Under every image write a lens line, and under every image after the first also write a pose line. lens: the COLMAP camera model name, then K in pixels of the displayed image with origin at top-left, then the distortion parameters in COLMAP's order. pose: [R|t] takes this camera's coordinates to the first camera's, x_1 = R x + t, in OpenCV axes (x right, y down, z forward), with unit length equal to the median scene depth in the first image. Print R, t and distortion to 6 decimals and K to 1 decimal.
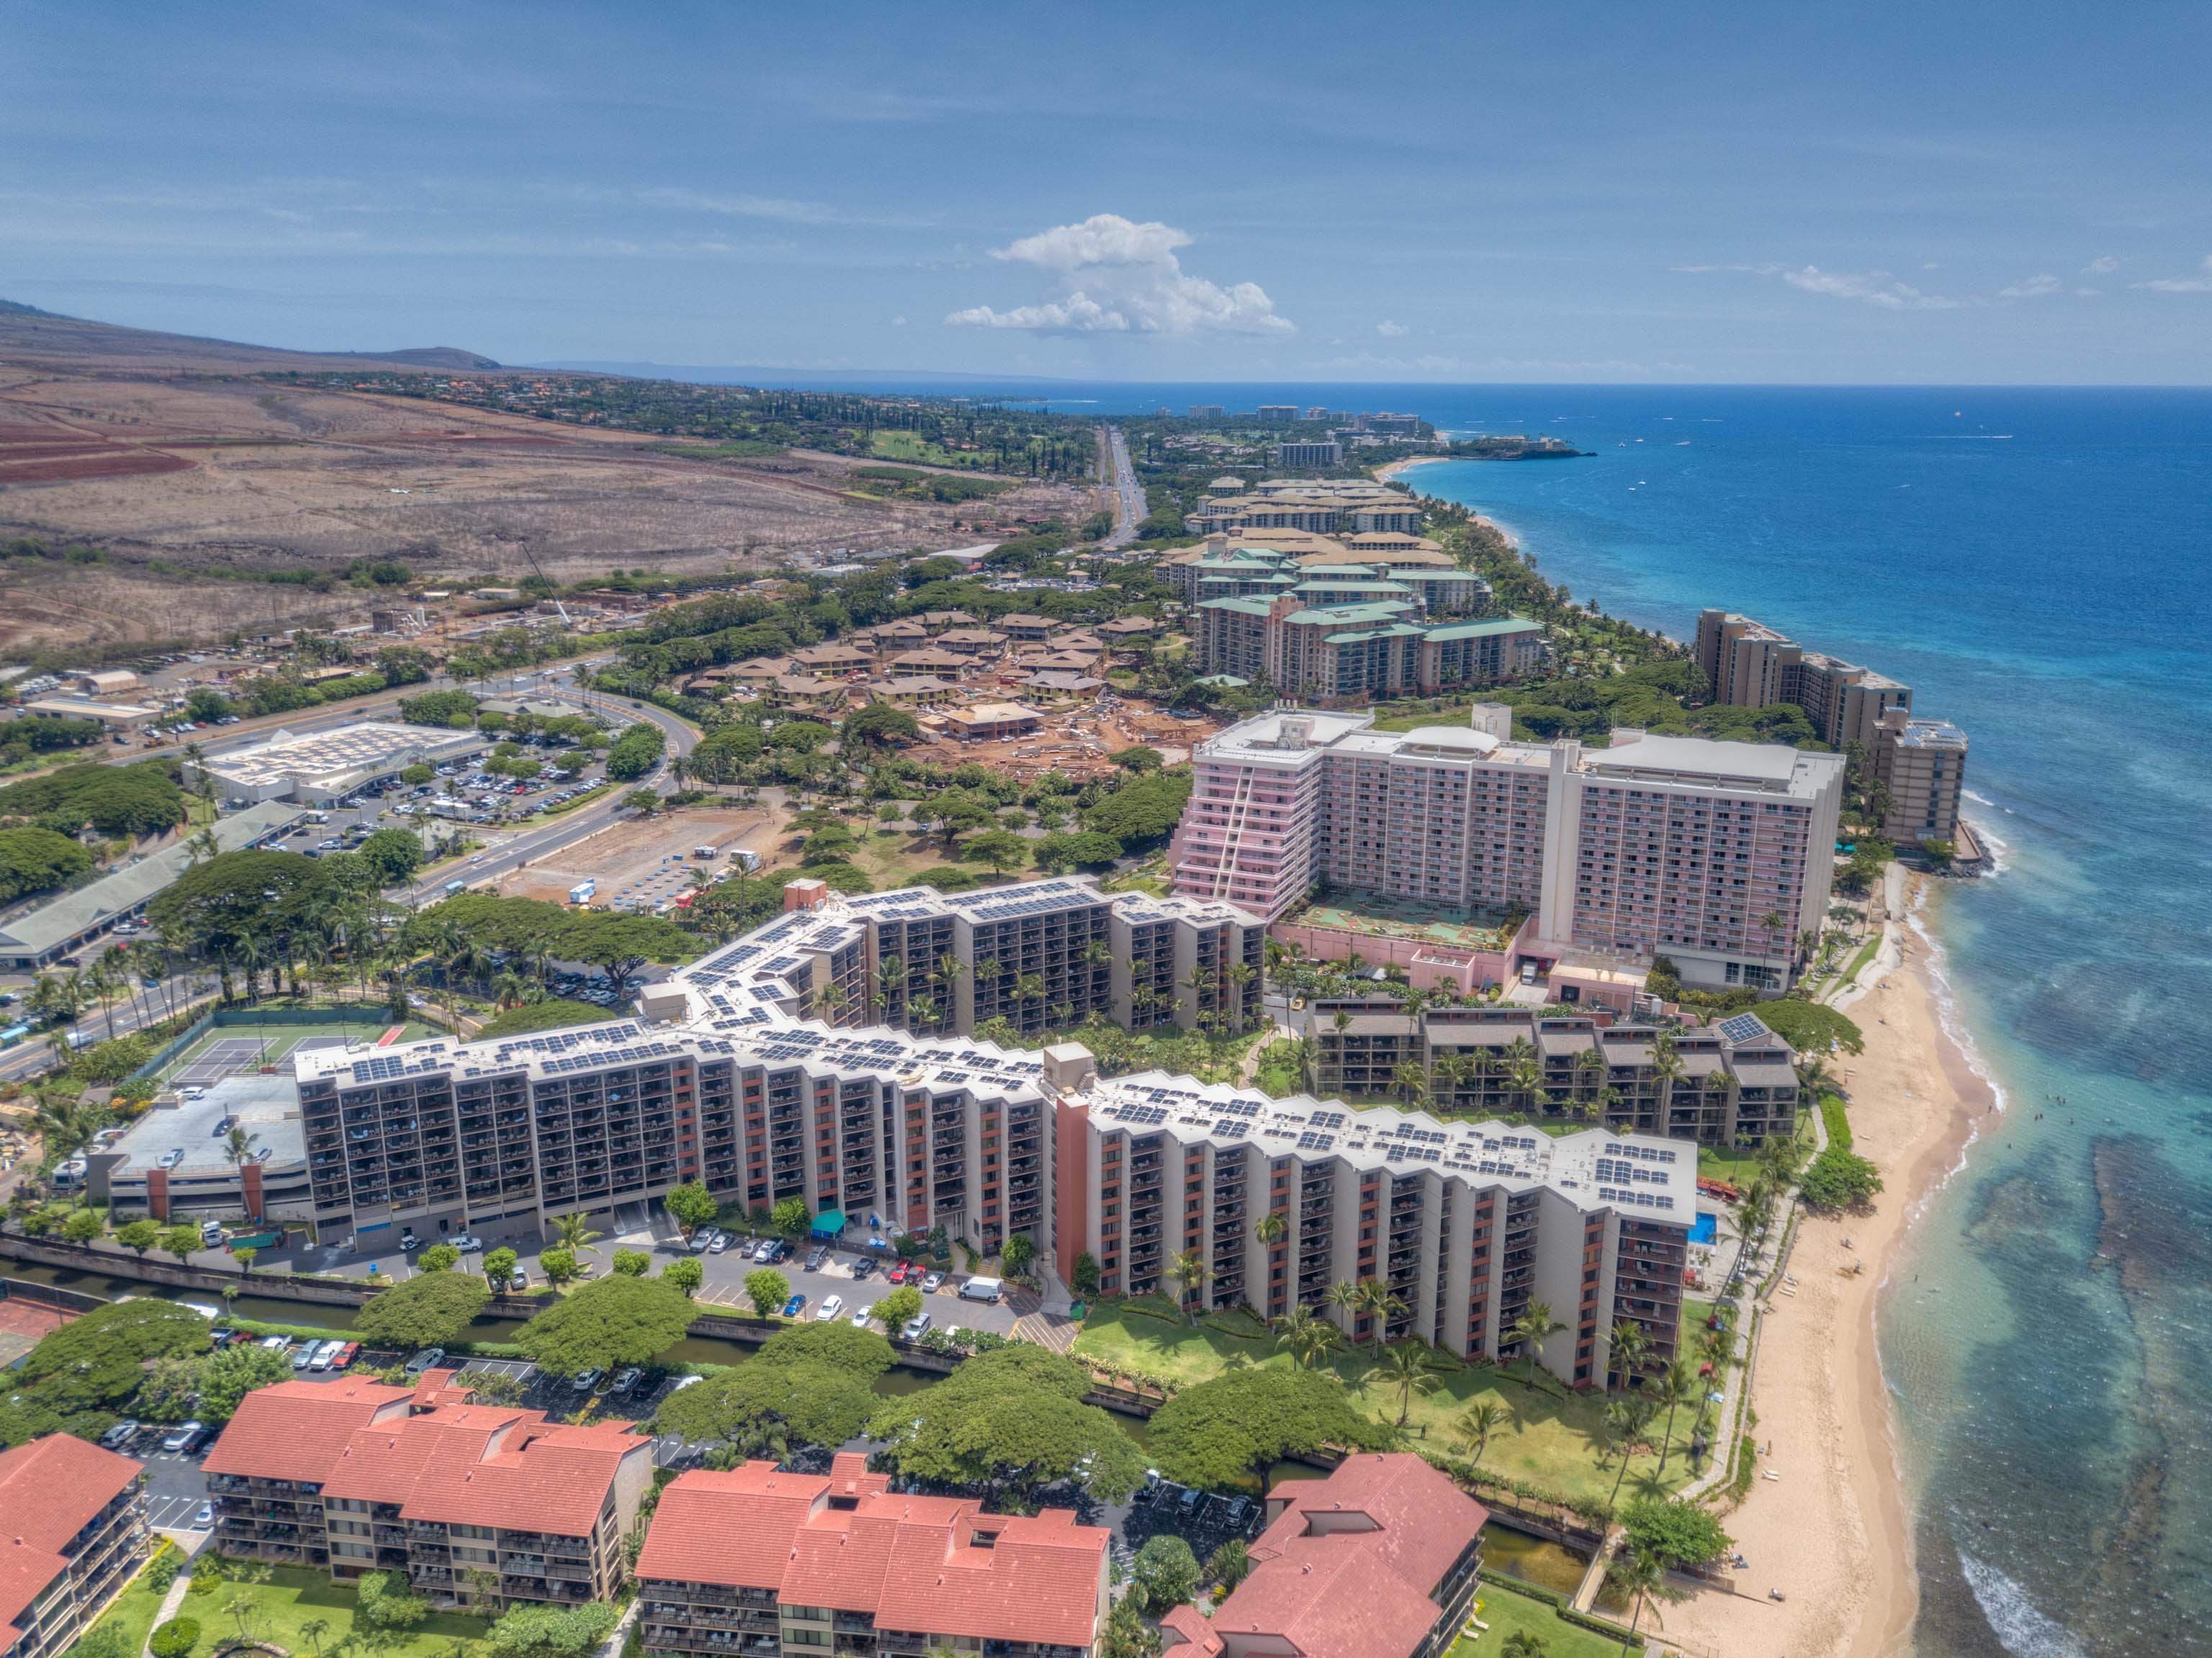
lens RADIAL K [[1756.5, 0, 1082.4], [0, 1756.5, 838.2], [0, 0, 1]] dist [0.000582, 0.003458]
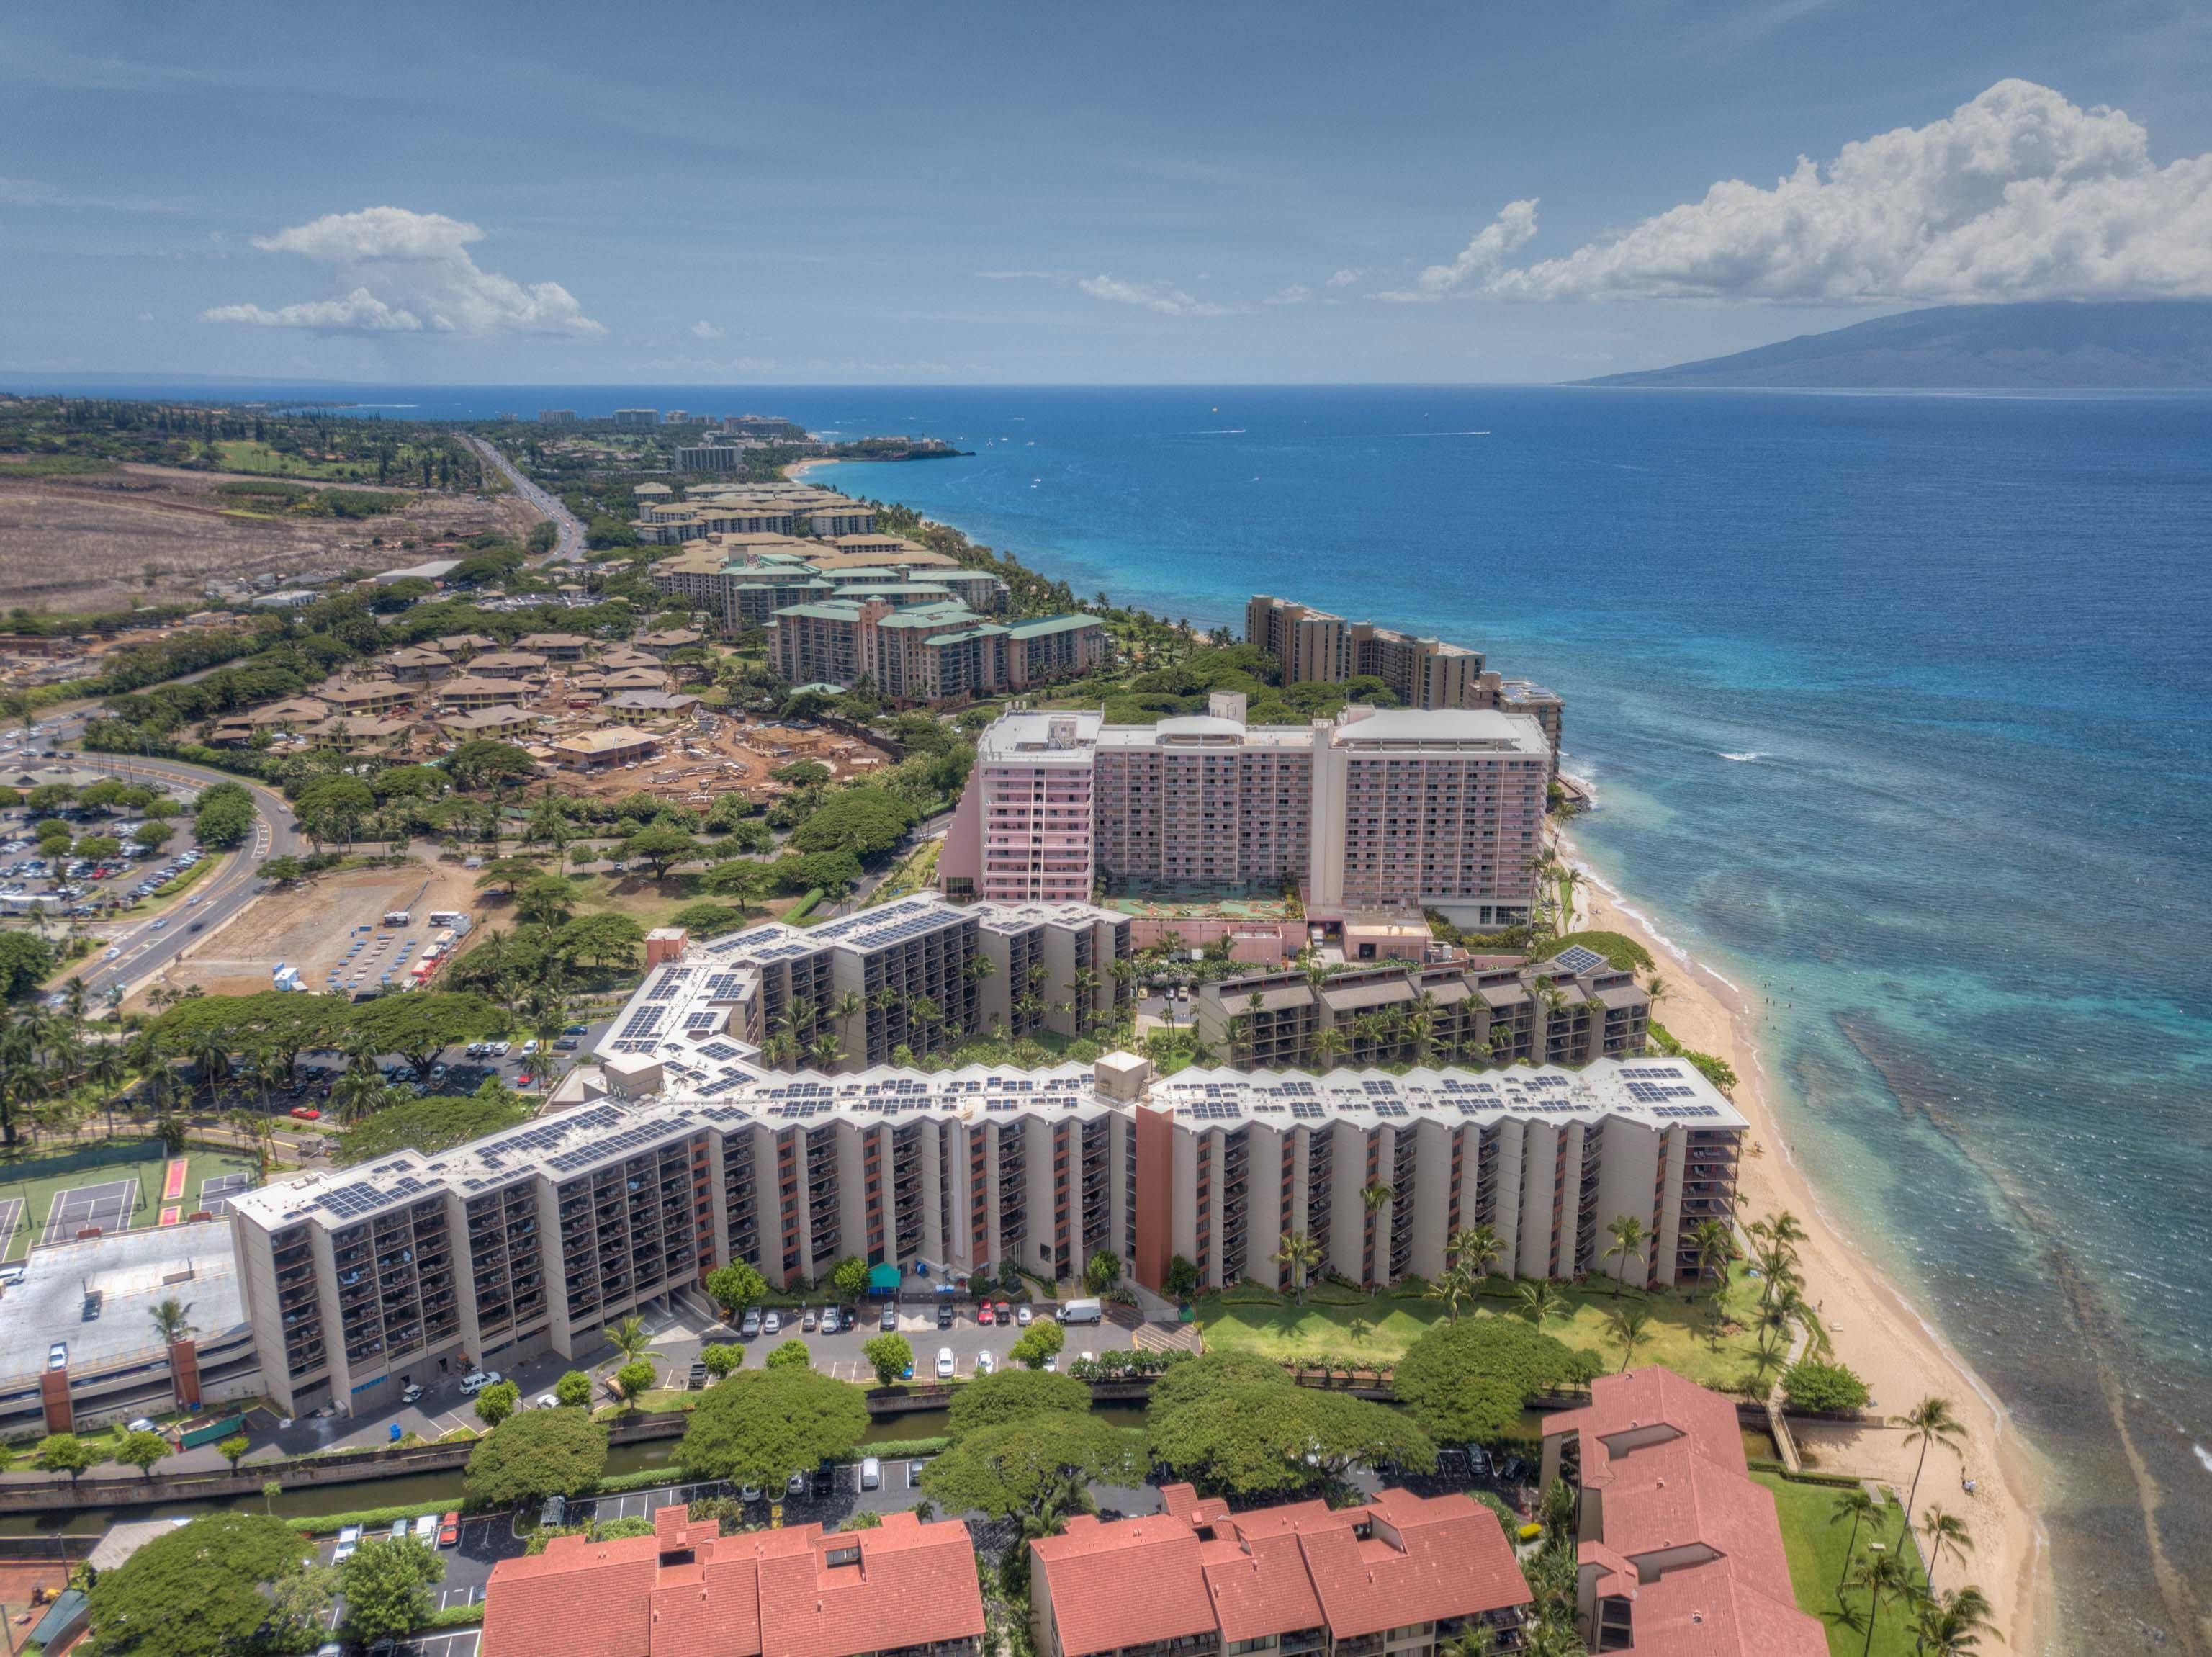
lens RADIAL K [[1756.7, 0, 1099.3], [0, 1756.7, 840.2], [0, 0, 1]] dist [0.000582, 0.003458]
pose [[0.926009, -0.099424, 0.364174, -0.257352], [0.099259, 0.994876, 0.019221, -0.016586], [-0.364219, 0.018349, 0.931133, 0.049256]]
